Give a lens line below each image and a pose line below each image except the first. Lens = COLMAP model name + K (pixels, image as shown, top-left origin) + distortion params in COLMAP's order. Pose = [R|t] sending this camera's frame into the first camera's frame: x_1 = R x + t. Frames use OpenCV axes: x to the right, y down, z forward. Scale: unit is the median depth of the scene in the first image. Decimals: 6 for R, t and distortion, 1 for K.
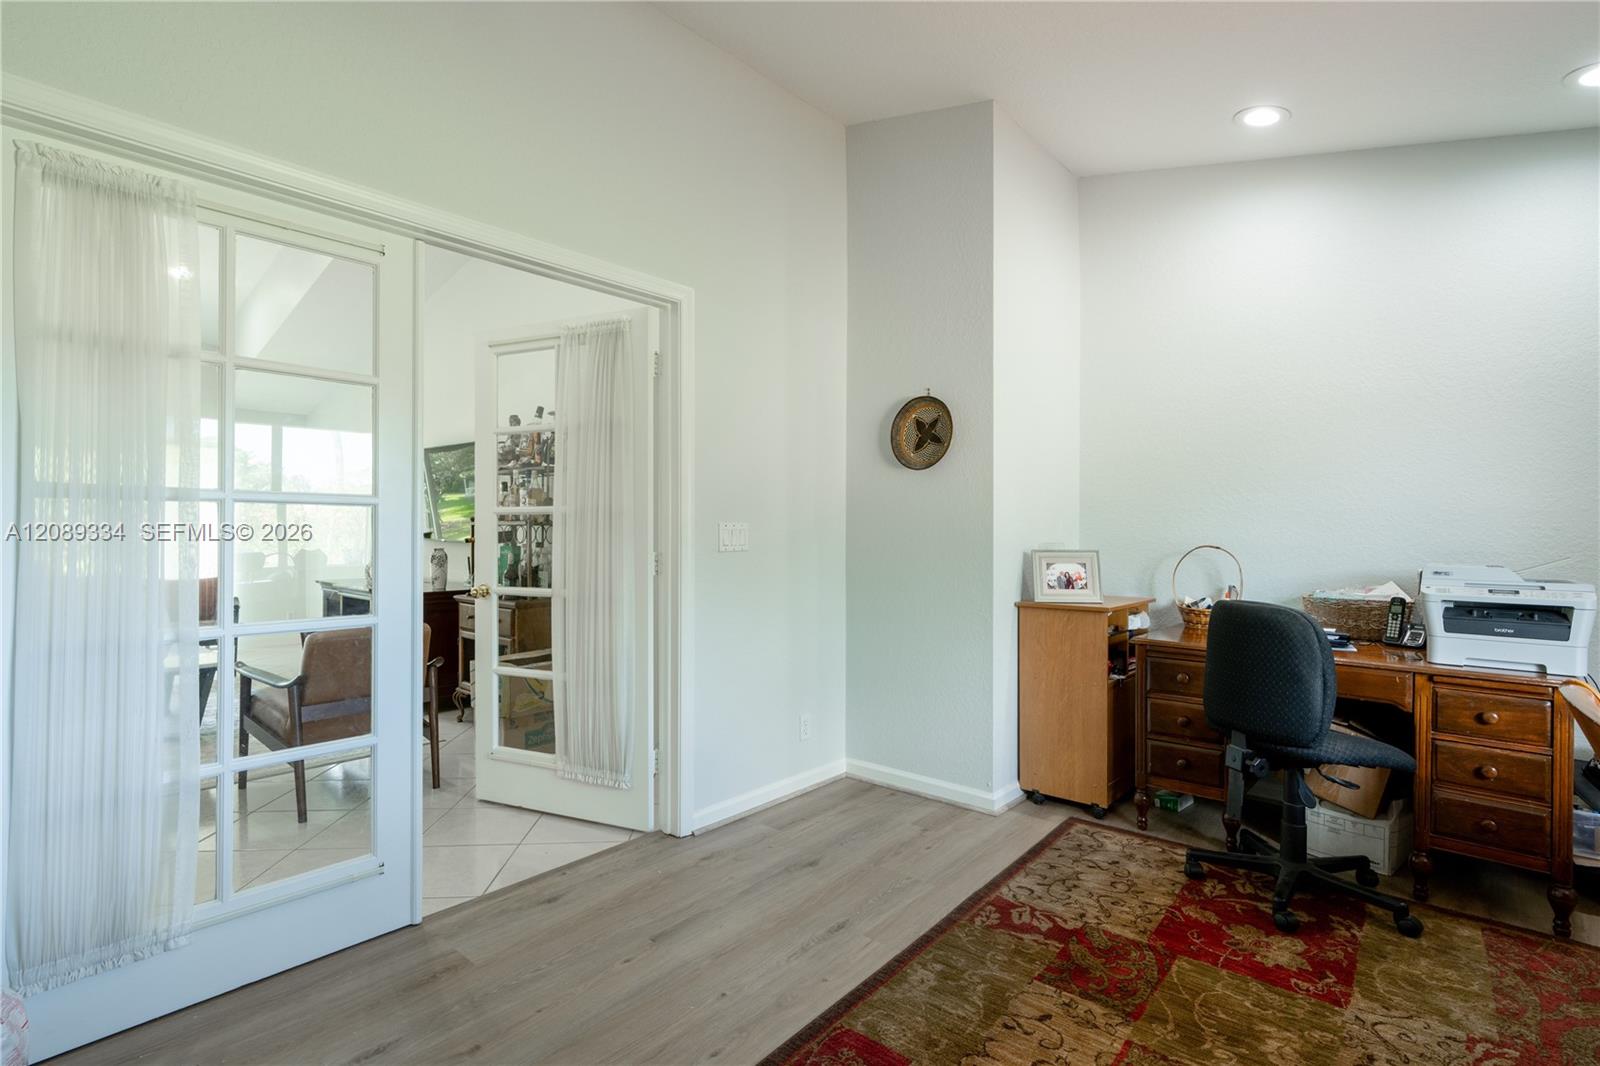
lens RADIAL K [[729.9, 0, 803.8], [0, 729.9, 528.0], [0, 0, 1]] dist [-0.001982, 0.000540]
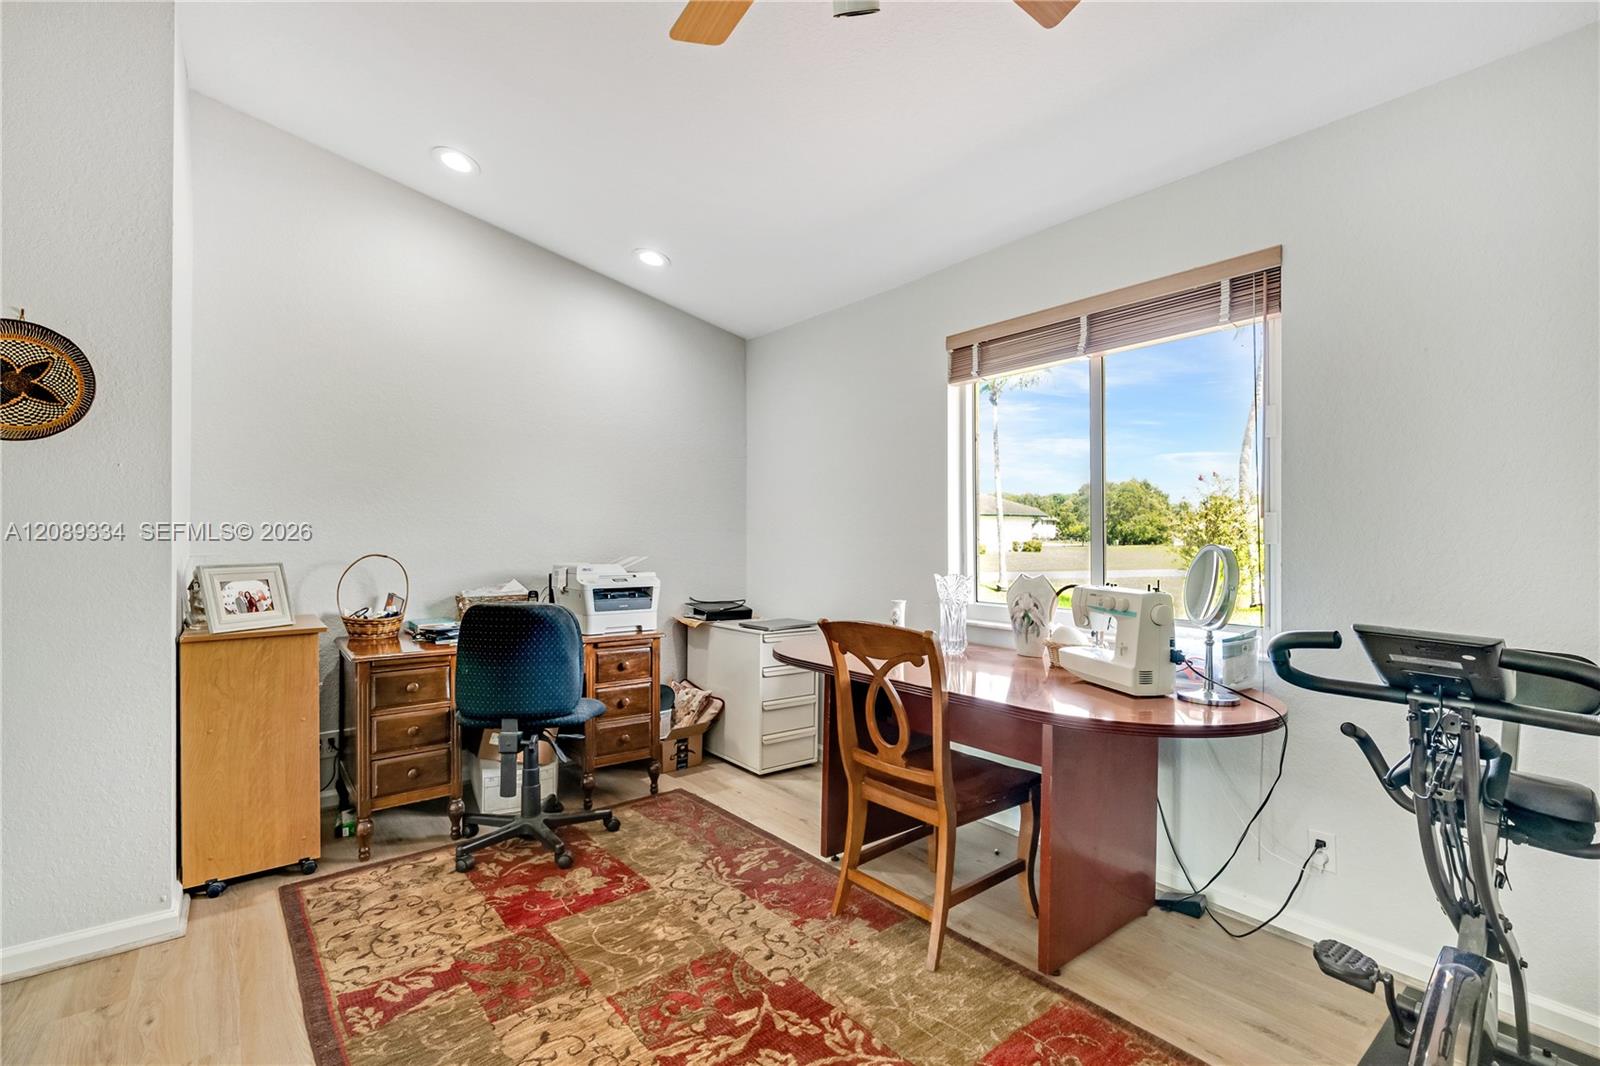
lens RADIAL K [[713.5, 0, 802.7], [0, 713.5, 536.1], [0, 0, 1]] dist [-0.004812, 0.001547]
pose [[0.214805, -0.000302, 0.976657, -0.380924], [-0.002904, 0.999995, 0.000948, -0.004153], [-0.976653, -0.003040, 0.214803, 0.326815]]
